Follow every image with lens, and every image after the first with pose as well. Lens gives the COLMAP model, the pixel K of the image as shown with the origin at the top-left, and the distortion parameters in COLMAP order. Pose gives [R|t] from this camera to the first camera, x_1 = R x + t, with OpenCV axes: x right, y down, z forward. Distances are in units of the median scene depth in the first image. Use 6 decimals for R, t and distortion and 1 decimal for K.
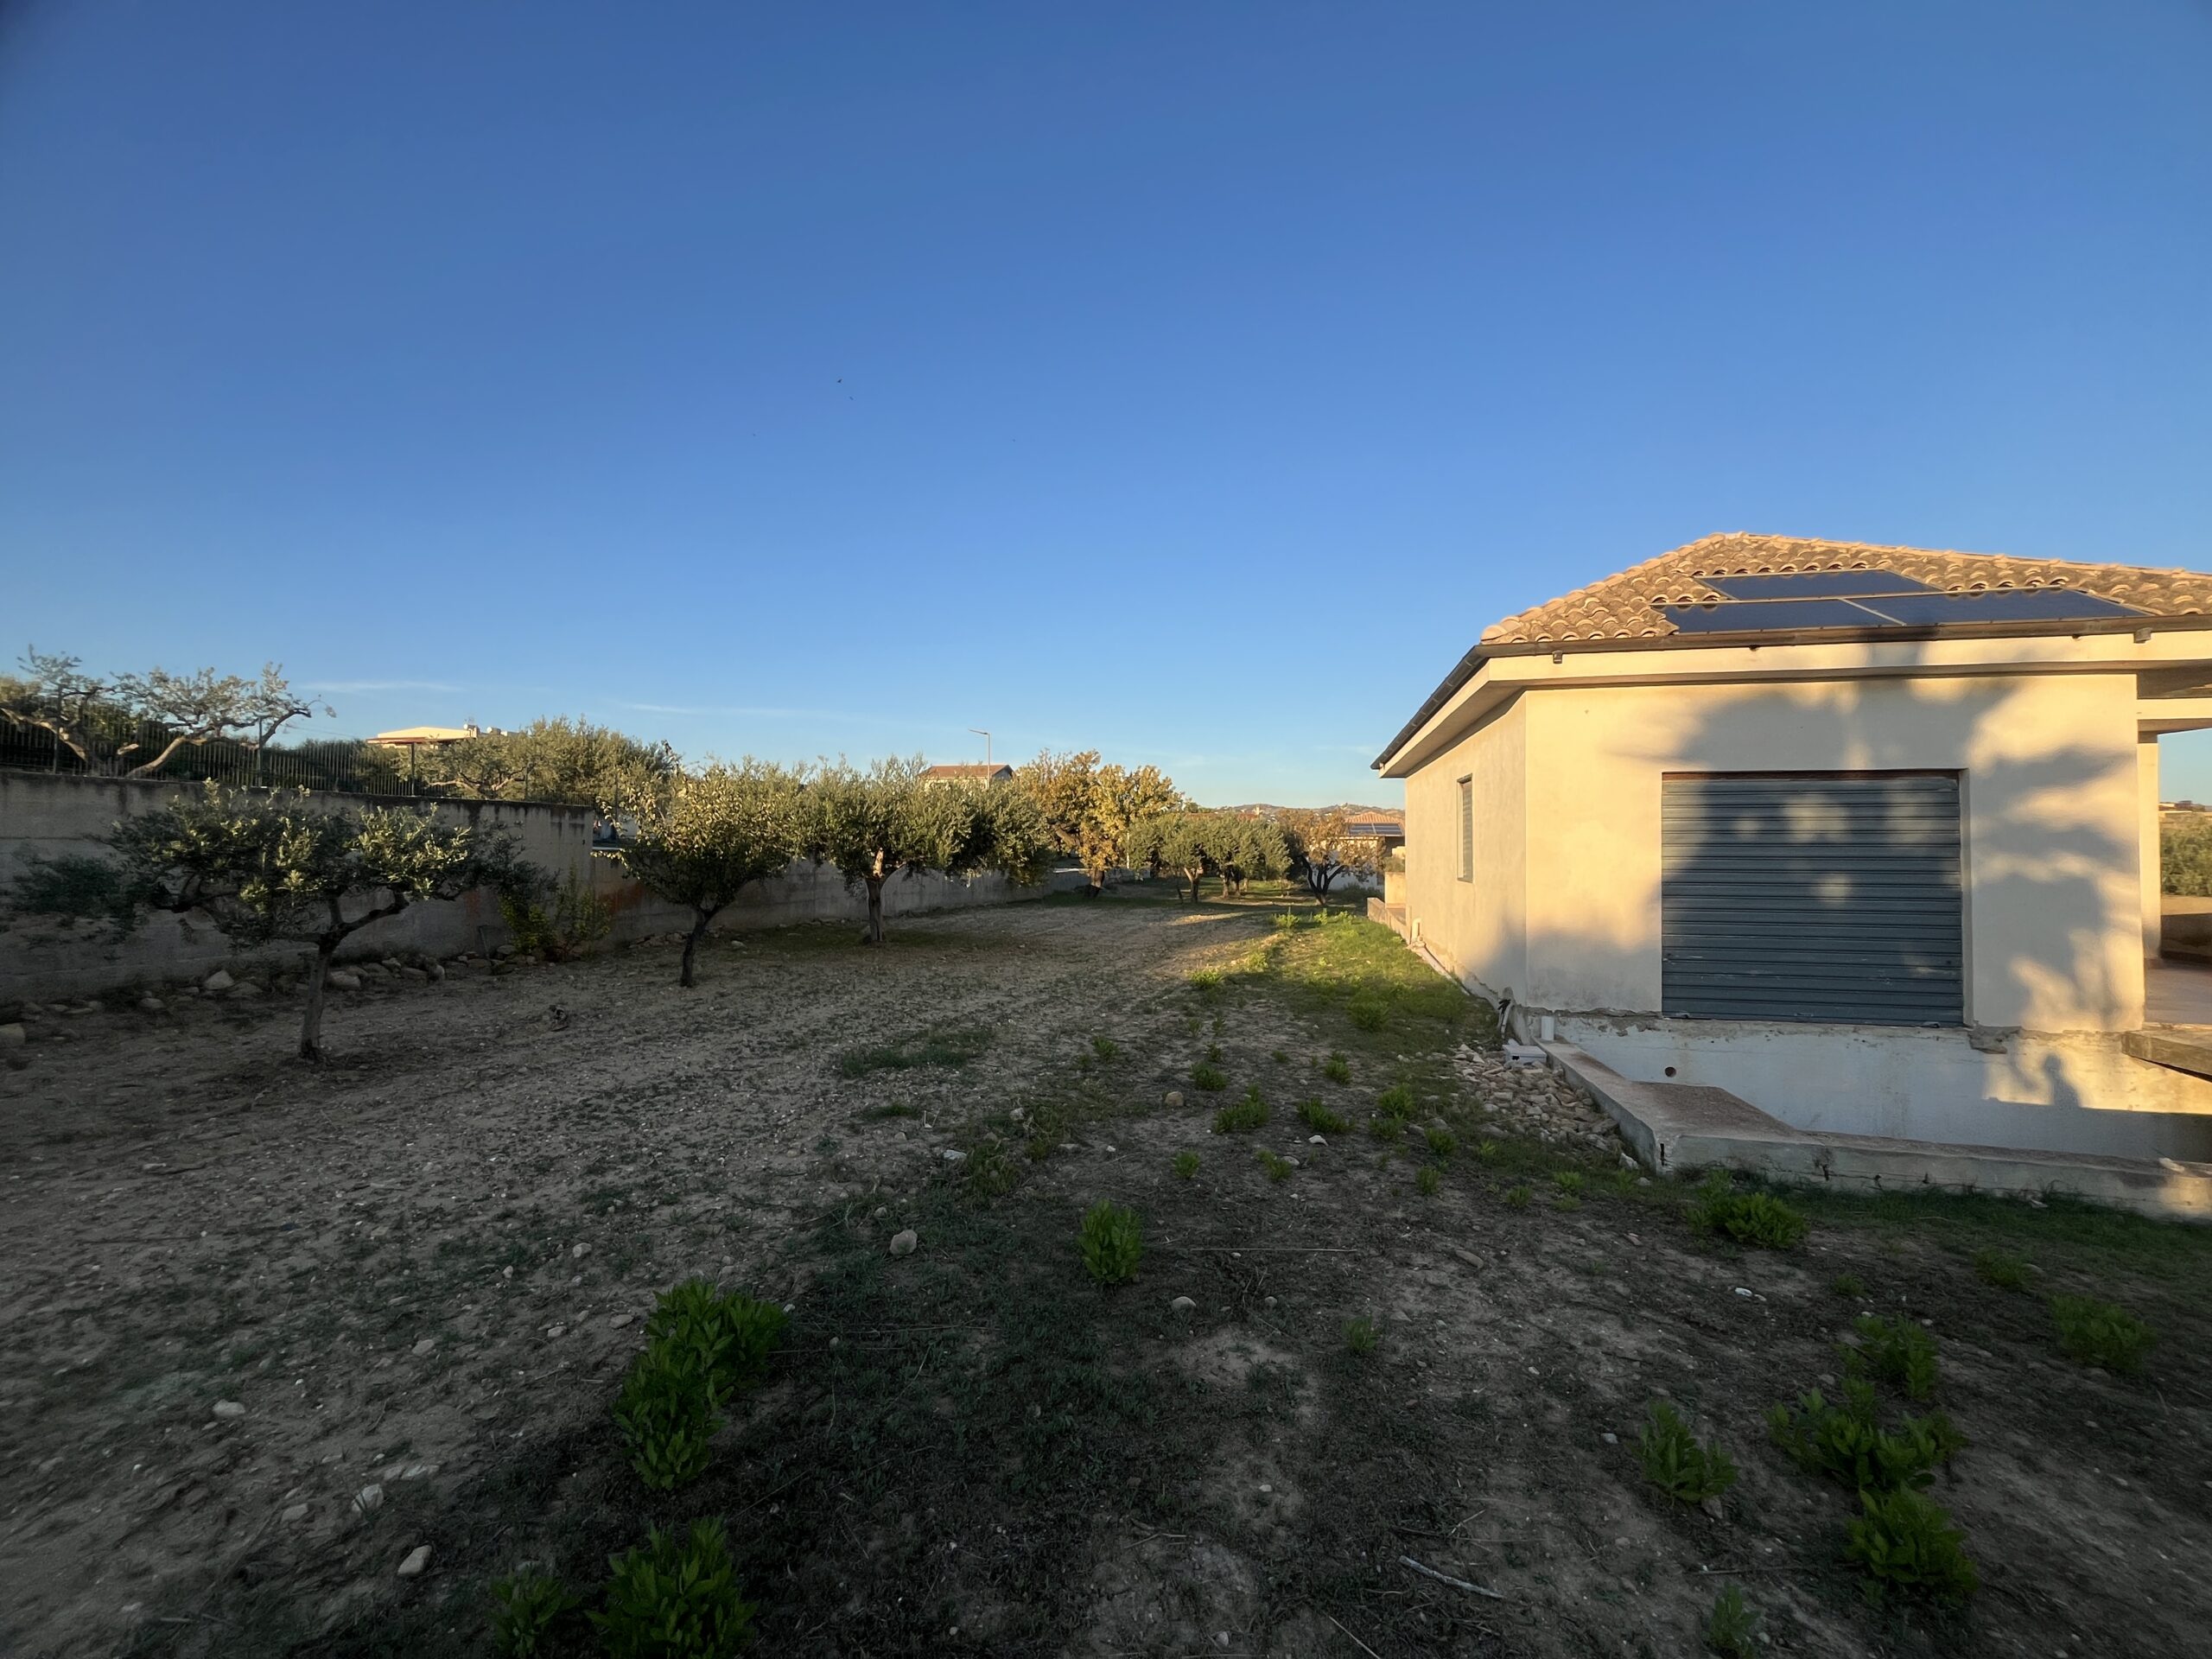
lens RADIAL K [[895.8, 0, 1095.7], [0, 895.8, 818.5], [0, 0, 1]] dist [-0.006191, 0.000606]
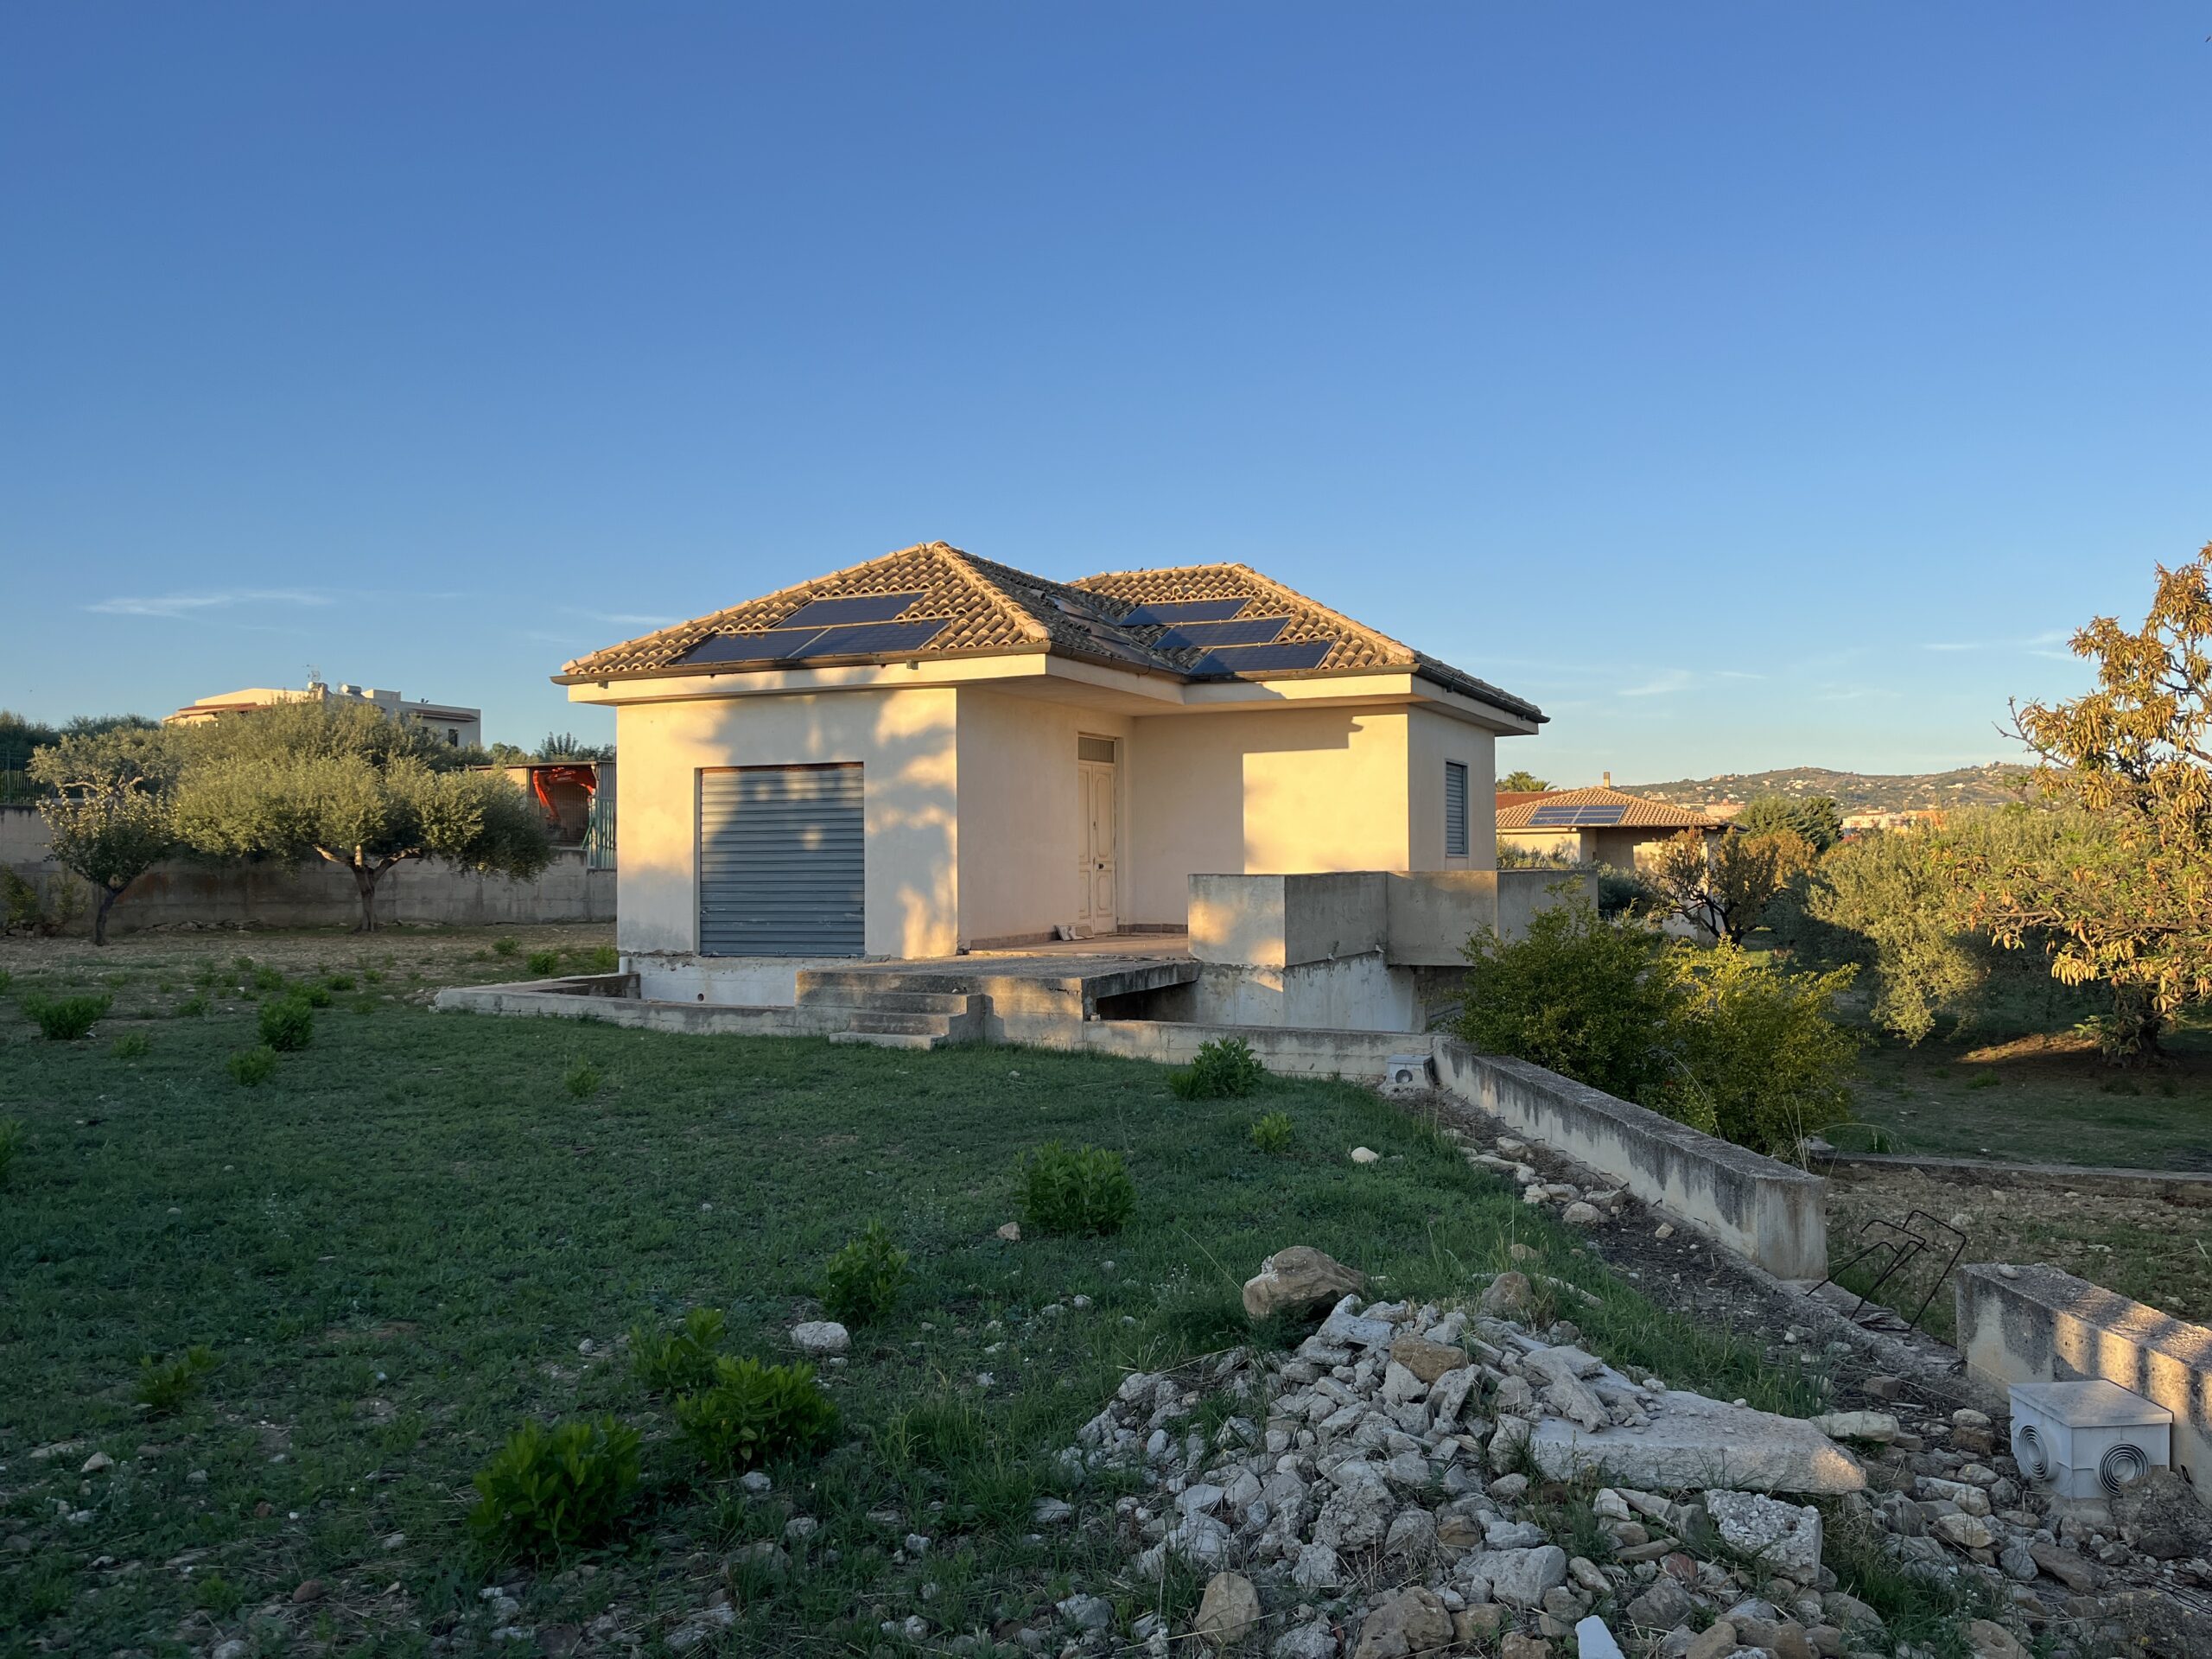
lens RADIAL K [[1686.7, 0, 1109.2], [0, 1686.7, 831.7], [0, 0, 1]] dist [0.009781, -0.002085]
pose [[0.978696, -0.014626, -0.204794, 1.735365], [0.017819, 0.999747, 0.013755, 0.017765], [0.204541, -0.017111, 0.978708, -1.292531]]
